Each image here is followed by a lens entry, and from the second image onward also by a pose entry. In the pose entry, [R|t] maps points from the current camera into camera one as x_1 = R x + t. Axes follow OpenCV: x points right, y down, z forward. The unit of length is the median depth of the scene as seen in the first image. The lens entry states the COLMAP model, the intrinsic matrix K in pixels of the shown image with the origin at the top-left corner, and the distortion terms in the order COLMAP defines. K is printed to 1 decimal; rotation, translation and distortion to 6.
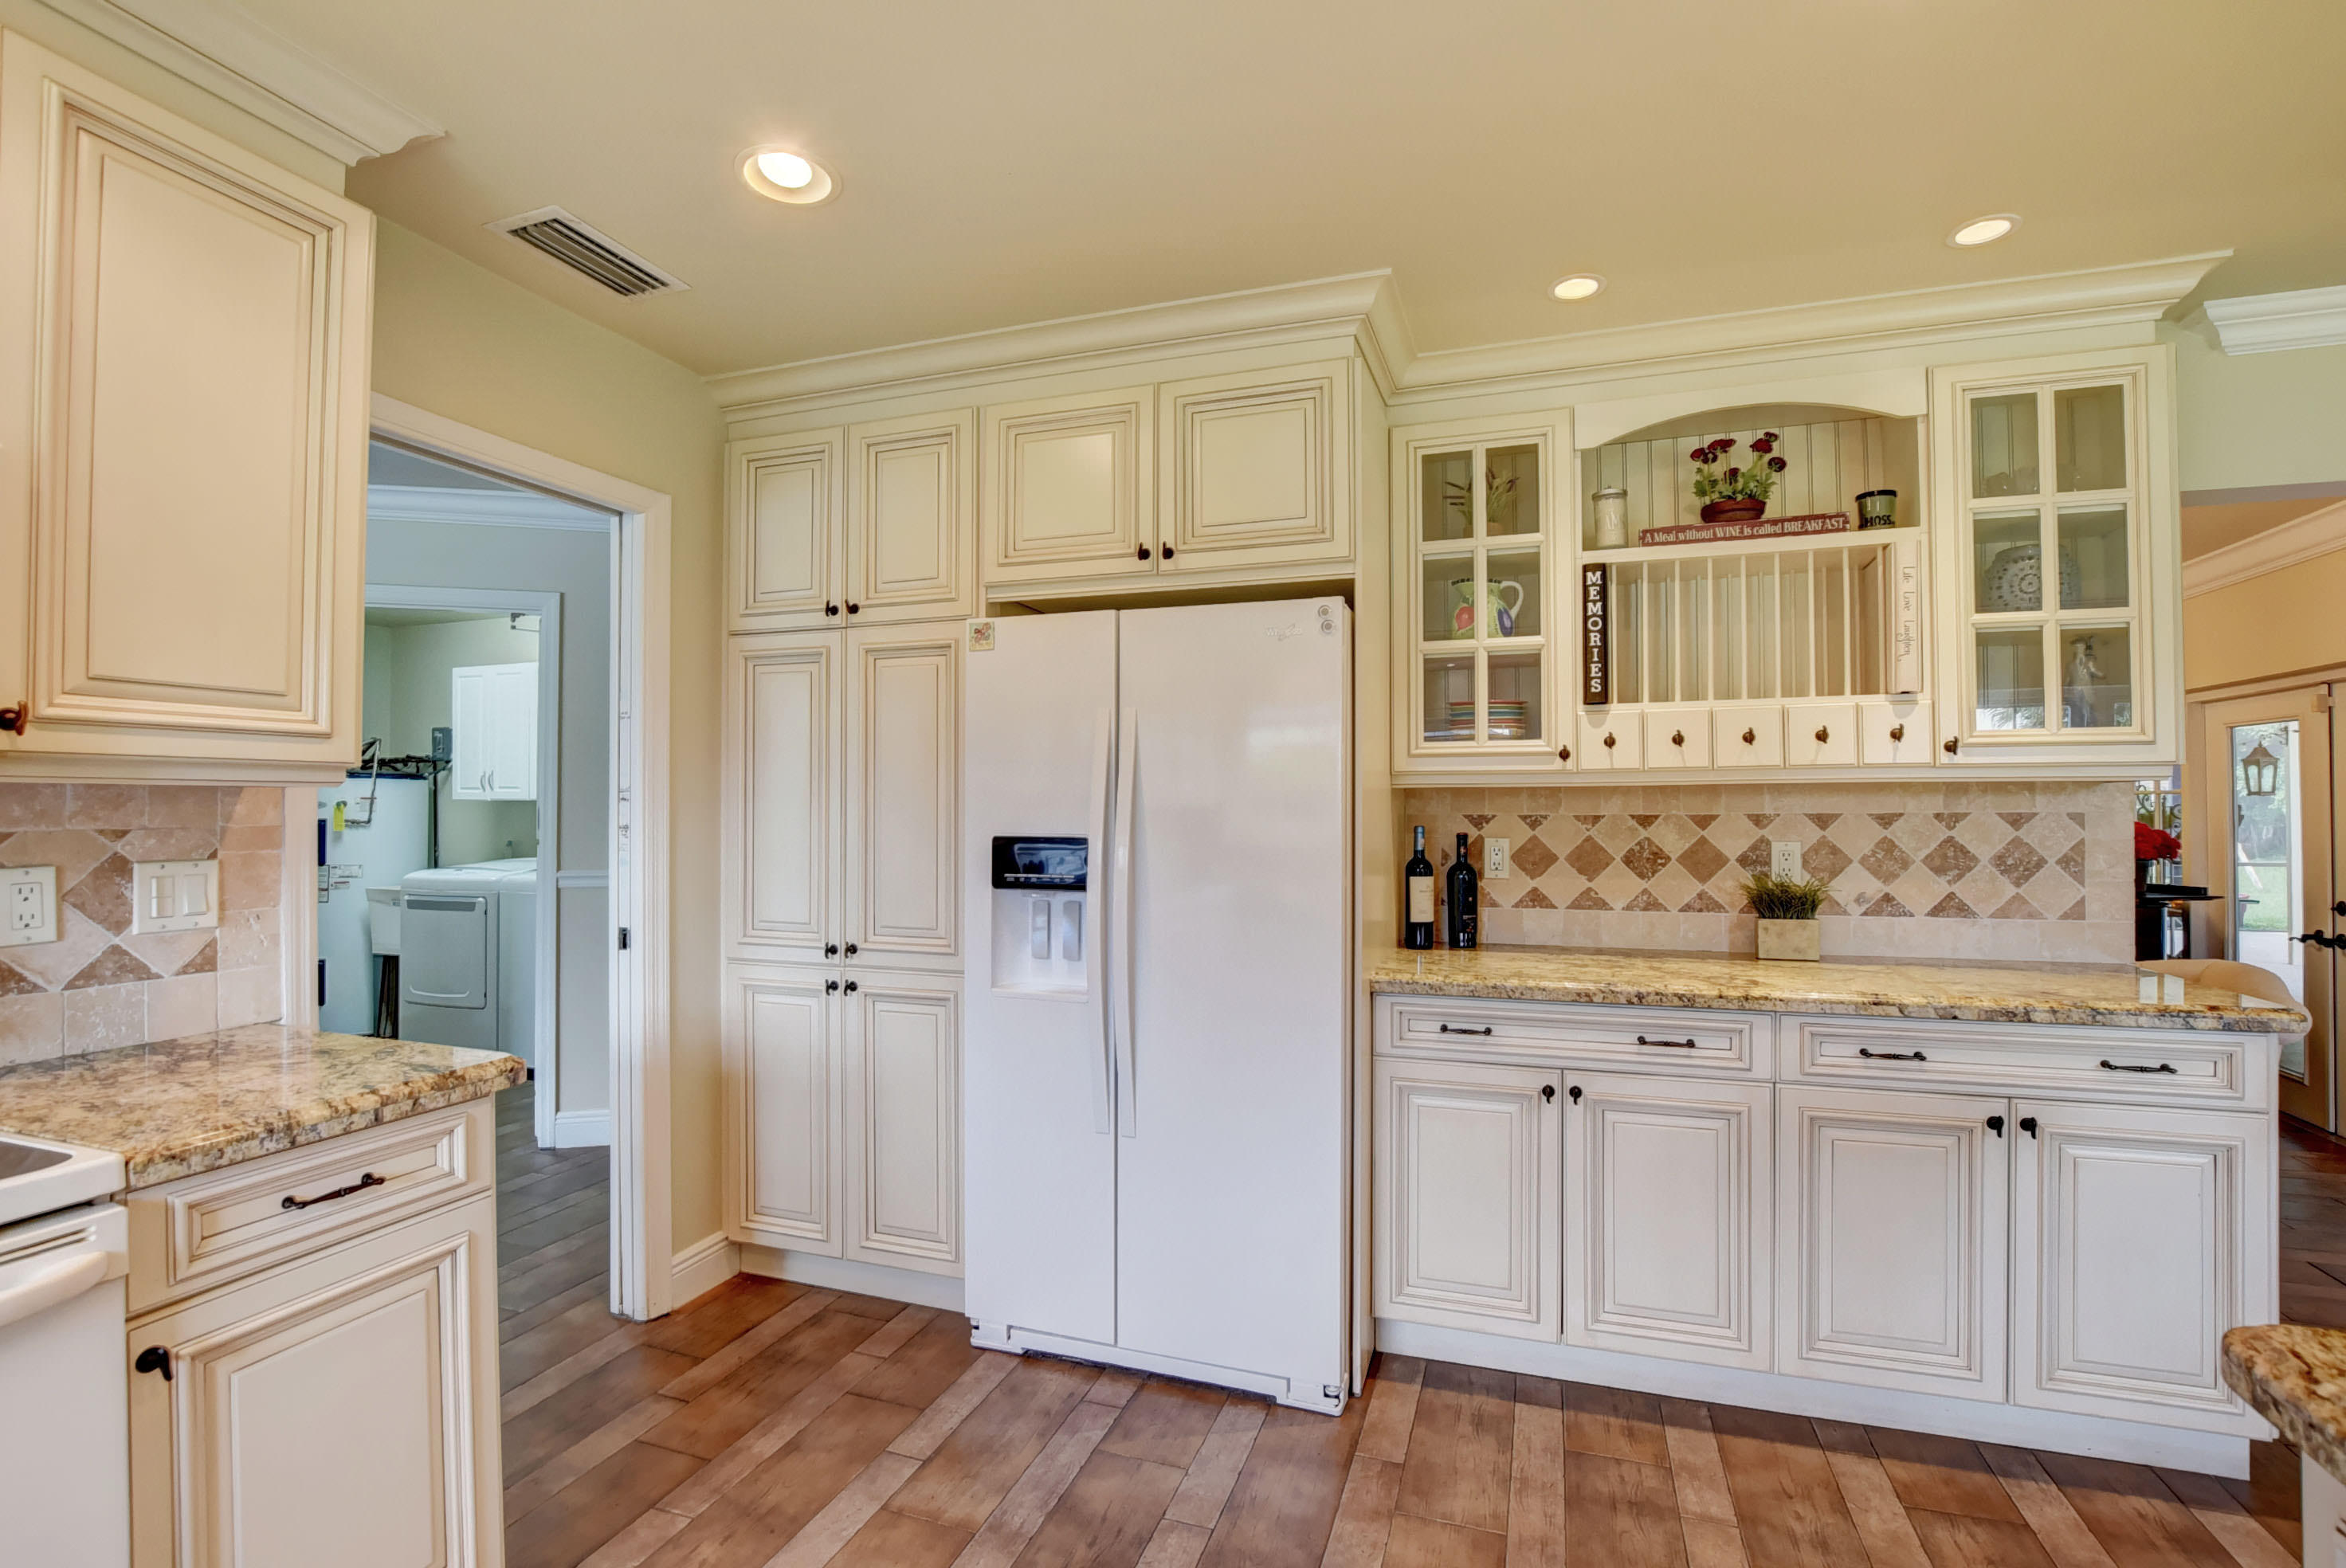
lens RADIAL K [[1052.3, 0, 1180.2], [0, 1052.3, 786.9], [0, 0, 1]] dist [-0.026571, 0.000847]
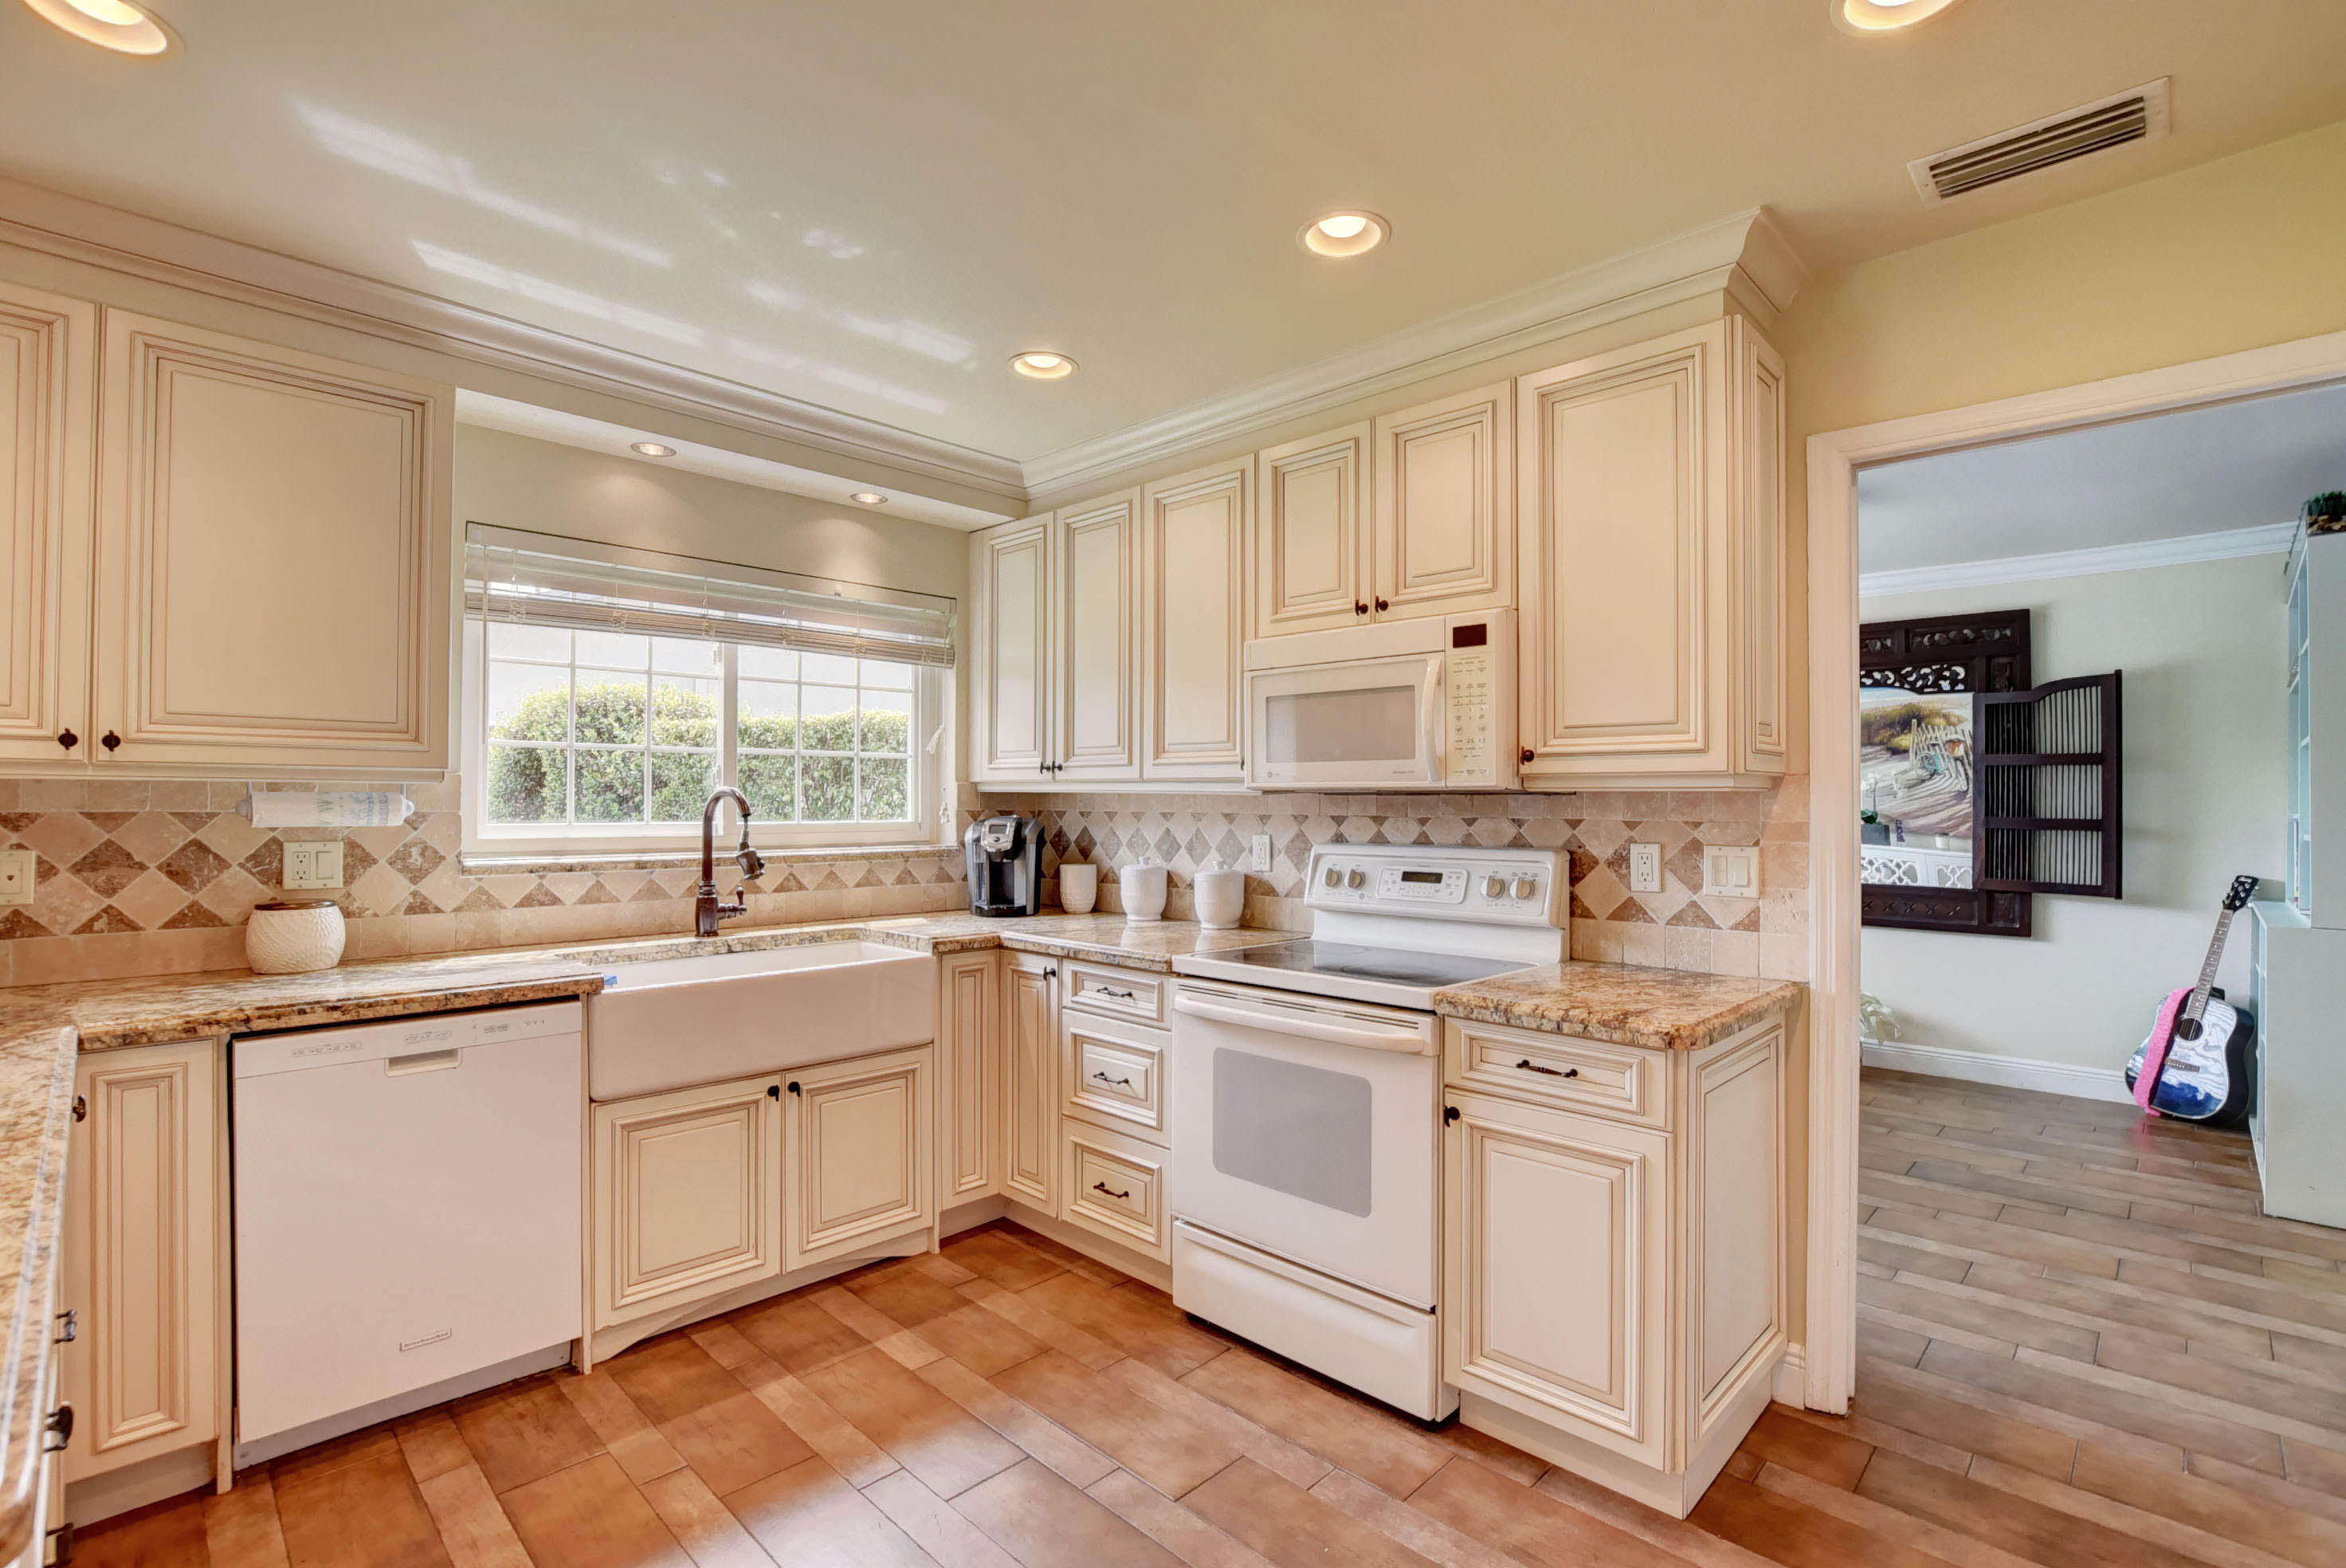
lens RADIAL K [[1052.3, 0, 1180.2], [0, 1052.3, 786.9], [0, 0, 1]] dist [-0.026571, 0.000847]
pose [[-0.438731, -0.010990, -0.898551, 0.595044], [0.012546, 0.999753, -0.018353, 0.009891], [0.898531, -0.019325, -0.438485, 0.950182]]
